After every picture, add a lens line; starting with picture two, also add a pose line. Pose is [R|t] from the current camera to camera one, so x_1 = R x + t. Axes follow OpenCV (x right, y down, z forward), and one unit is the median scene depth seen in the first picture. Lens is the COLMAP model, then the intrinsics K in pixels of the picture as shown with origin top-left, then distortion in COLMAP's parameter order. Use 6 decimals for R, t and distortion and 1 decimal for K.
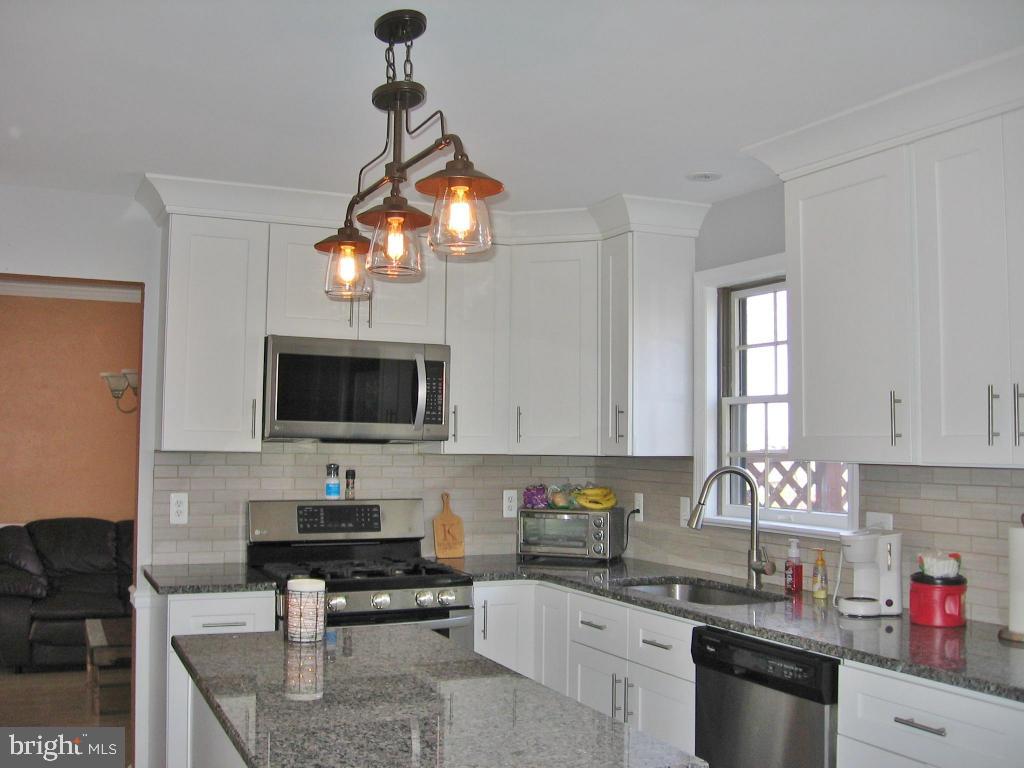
lens RADIAL K [[1083.9, 0, 515.5], [0, 1083.9, 383.0], [0, 0, 1]] dist [-0.095920, 0.000000]
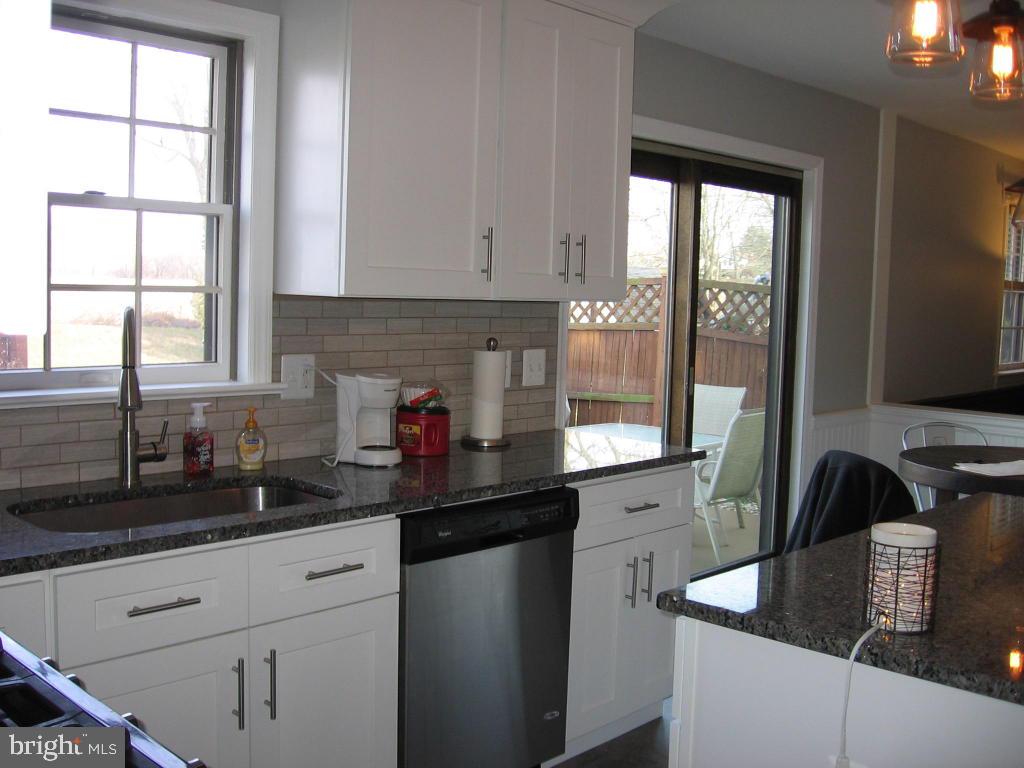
lens RADIAL K [[1083.9, 0, 515.3], [0, 1083.9, 386.3], [0, 0, 1]] dist [-0.095920, 0.000000]
pose [[-0.343126, -0.106274, 0.933258, -0.524684], [-0.081719, 0.993189, 0.083053, 0.058056], [-0.935728, -0.047767, -0.349473, 1.107712]]
